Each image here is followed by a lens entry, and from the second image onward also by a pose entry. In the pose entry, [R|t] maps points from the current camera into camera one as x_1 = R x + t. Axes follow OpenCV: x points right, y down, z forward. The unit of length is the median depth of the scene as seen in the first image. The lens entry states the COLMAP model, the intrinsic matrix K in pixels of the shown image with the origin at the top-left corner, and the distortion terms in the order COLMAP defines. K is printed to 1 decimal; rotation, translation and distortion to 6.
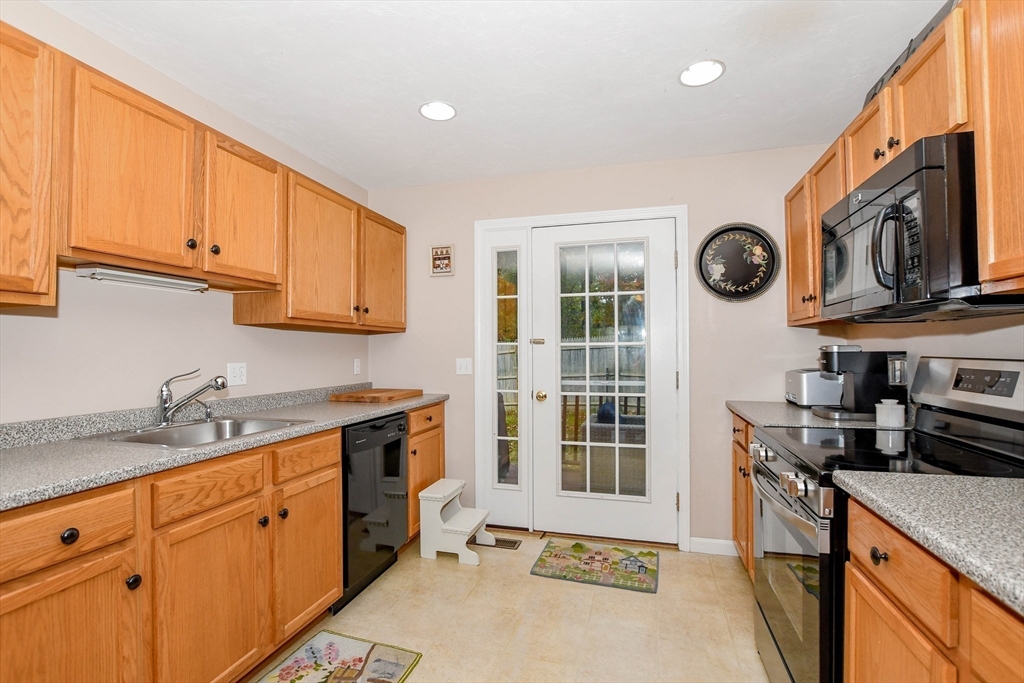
lens RADIAL K [[451.8, 0, 513.8], [0, 451.8, 348.6], [0, 0, 1]] dist [-0.031035, 0.003523]
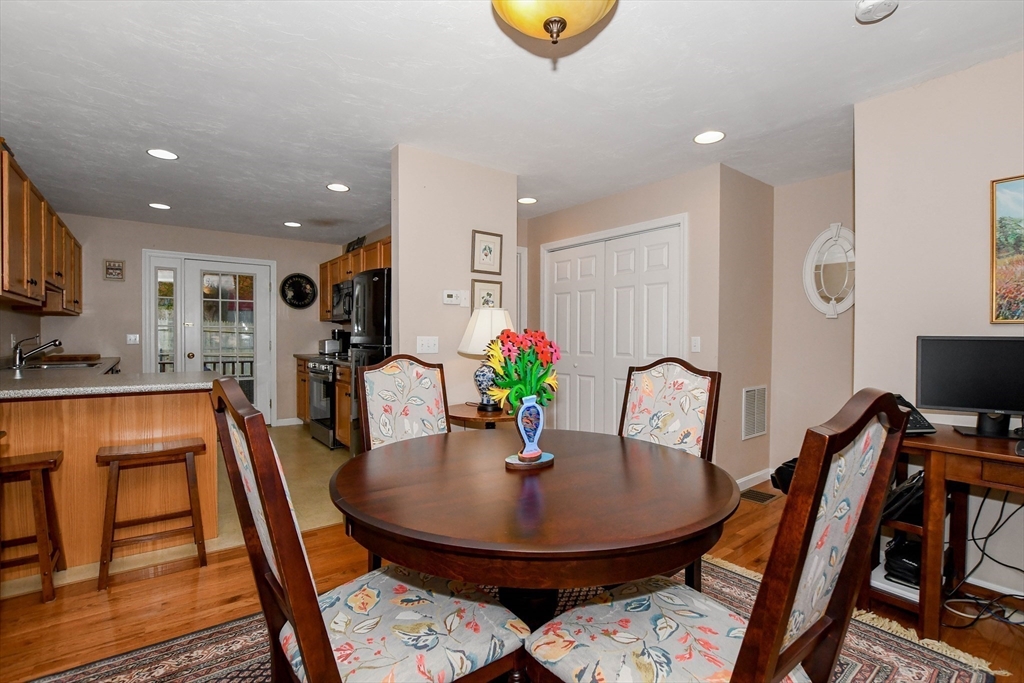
lens RADIAL K [[451.8, 0, 509.4], [0, 451.8, 341.8], [0, 0, 1]] dist [-0.031035, 0.003523]
pose [[0.576843, -0.006969, 0.816825, -0.718160], [-0.010734, 0.999813, 0.016111, 0.011573], [-0.816784, -0.018061, 0.576660, -1.137128]]
